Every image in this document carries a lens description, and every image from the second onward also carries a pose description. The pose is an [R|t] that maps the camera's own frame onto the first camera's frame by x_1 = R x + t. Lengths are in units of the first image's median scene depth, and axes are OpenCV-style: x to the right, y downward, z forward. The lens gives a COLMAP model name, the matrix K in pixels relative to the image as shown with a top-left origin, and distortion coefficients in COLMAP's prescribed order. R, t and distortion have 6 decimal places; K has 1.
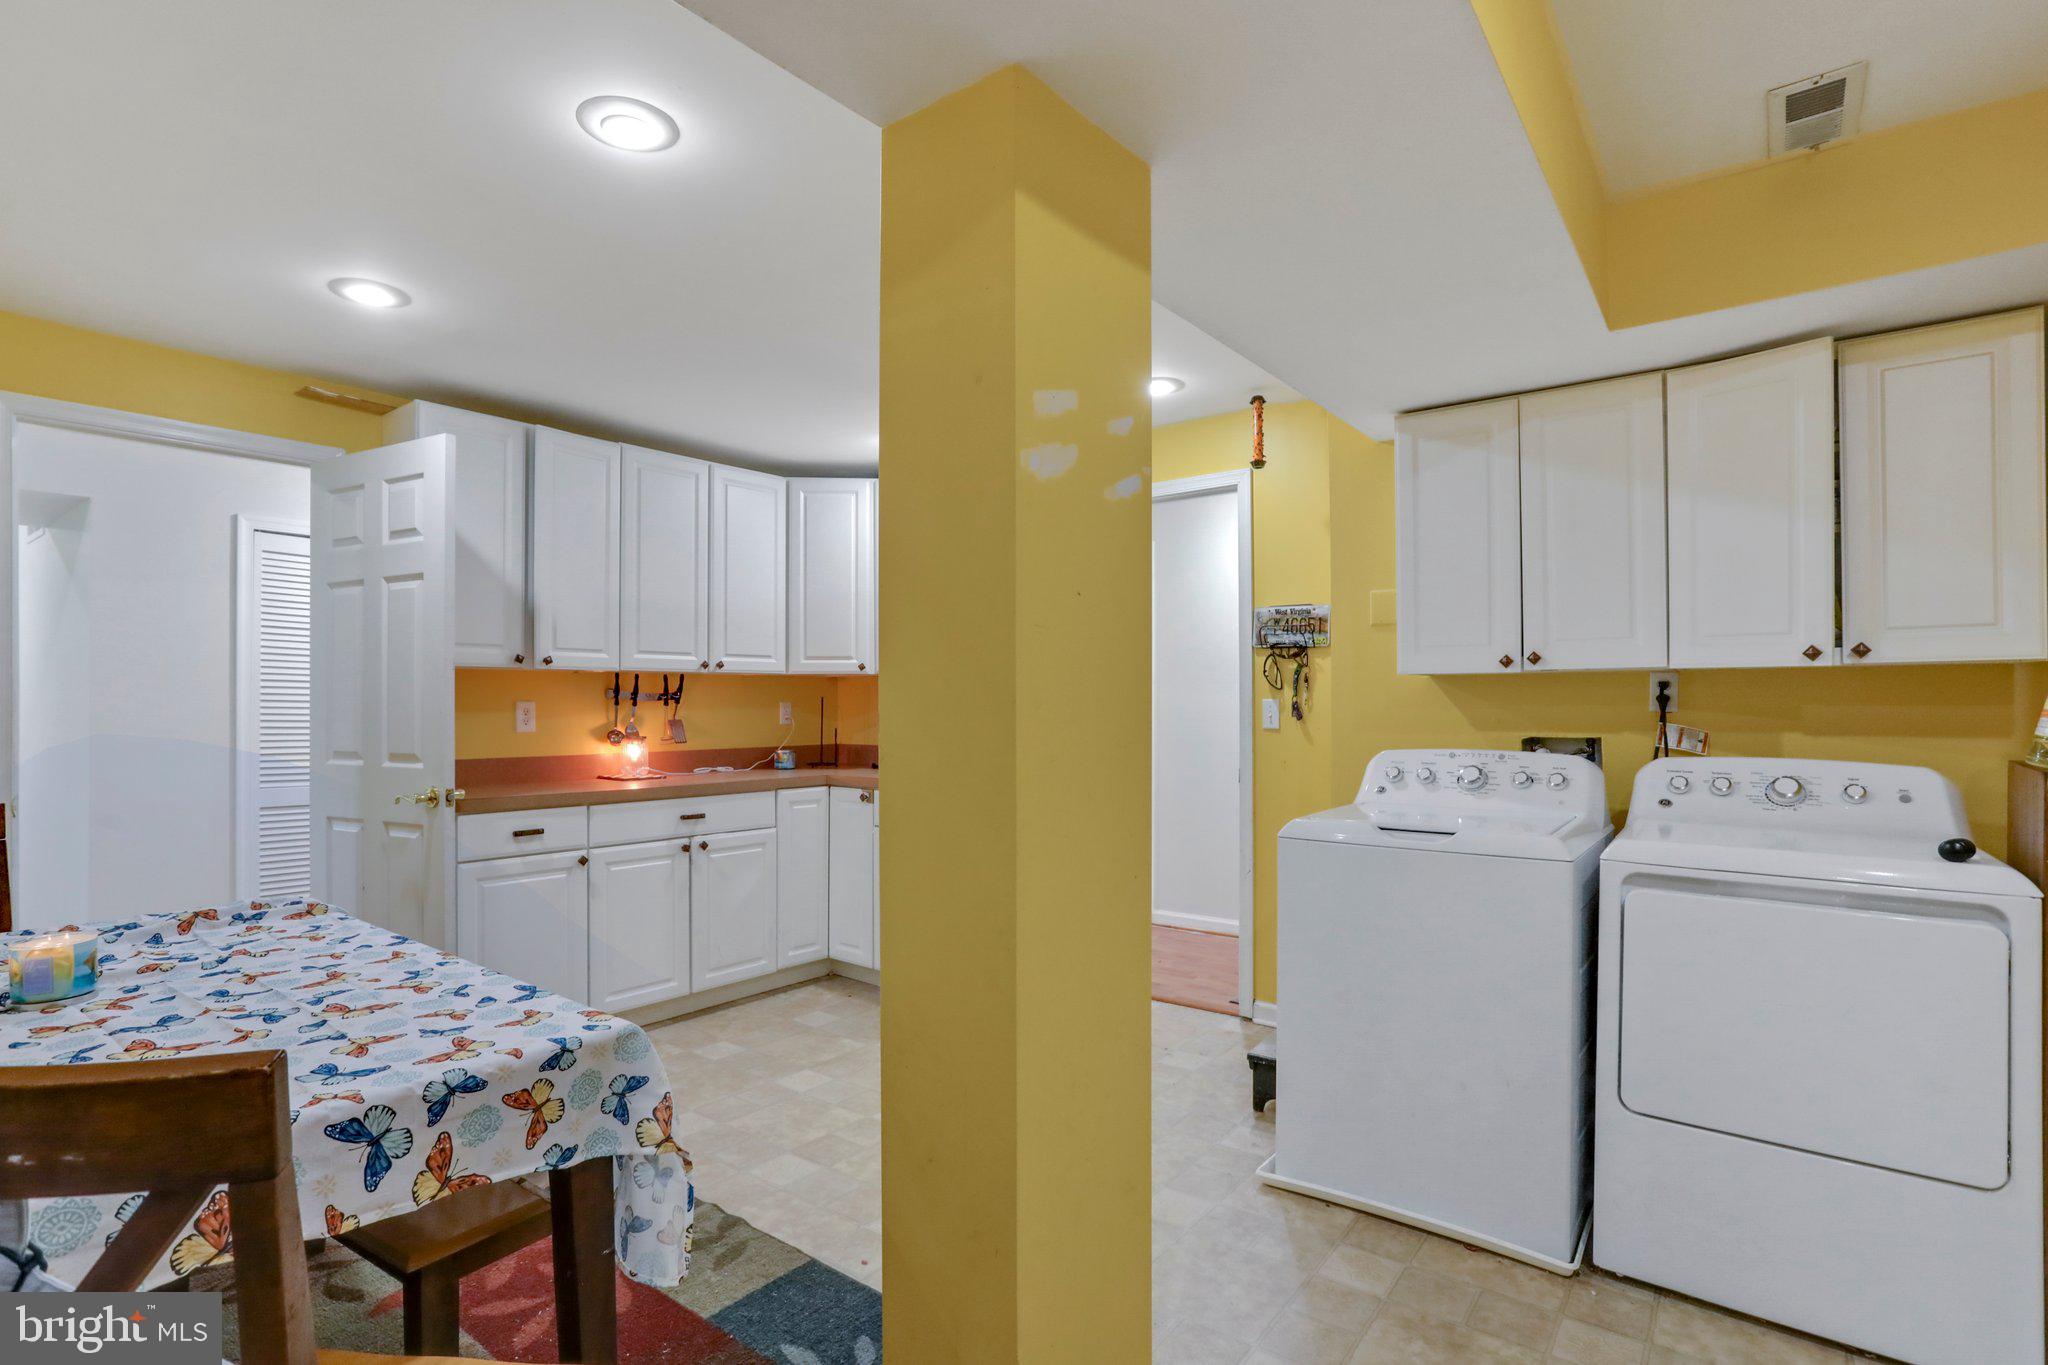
lens RADIAL K [[997.5, 0, 1025.5], [0, 997.5, 690.3], [0, 0, 1]] dist [-0.047474, 0.023507]
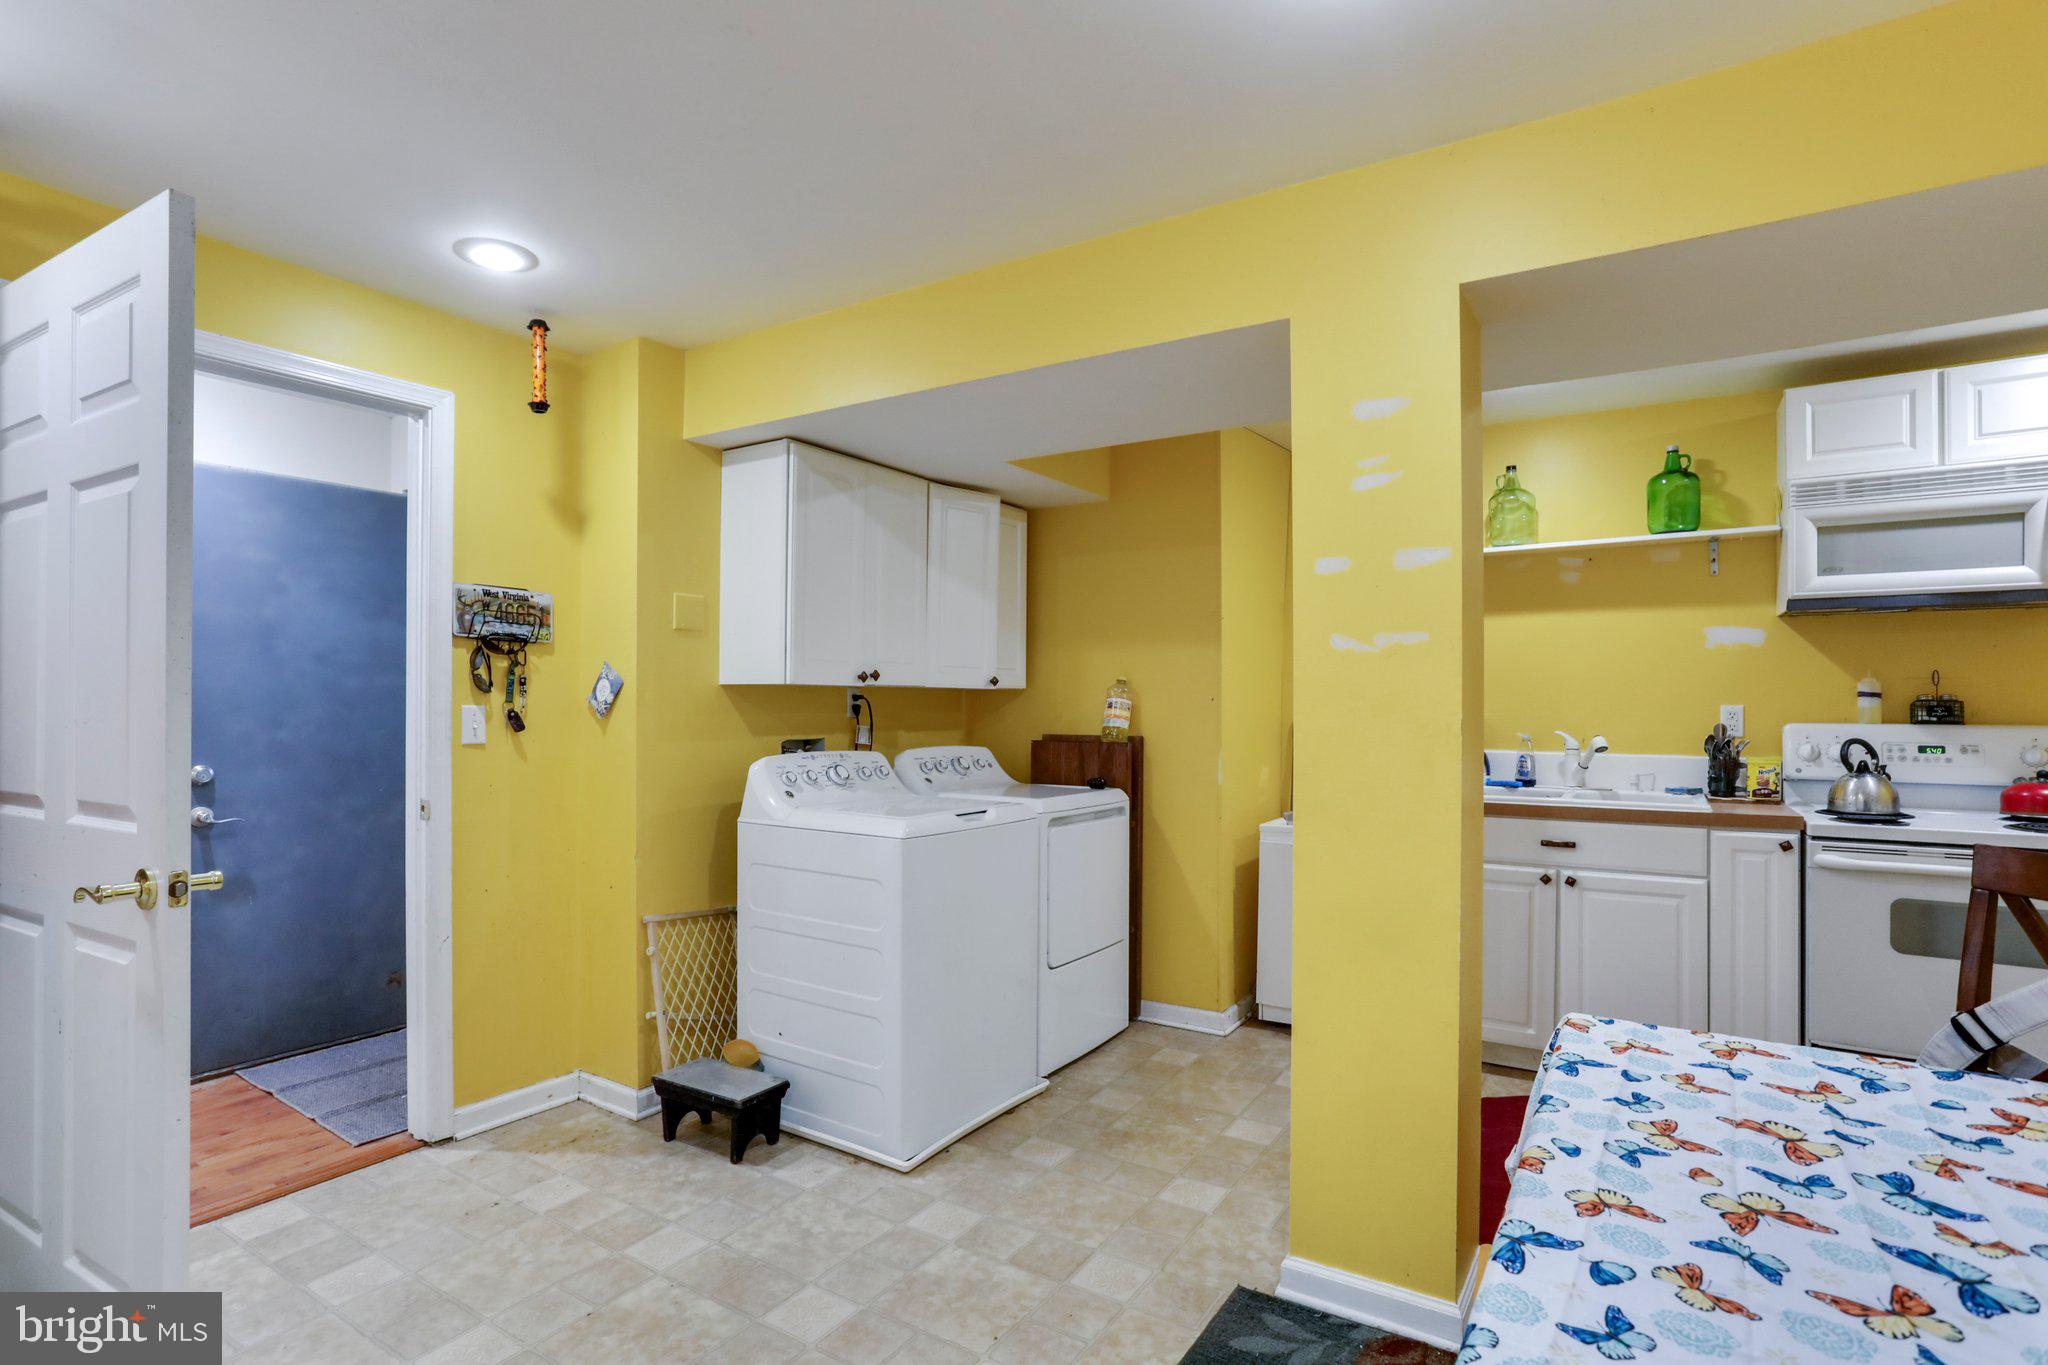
lens RADIAL K [[997.5, 0, 1023.2], [0, 997.5, 695.7], [0, 0, 1]] dist [-0.047474, 0.023507]
pose [[-0.081331, 0.014742, 0.996578, -1.152199], [-0.013431, 0.999784, -0.015886, 0.016365], [-0.996597, -0.014677, -0.081115, 1.370987]]
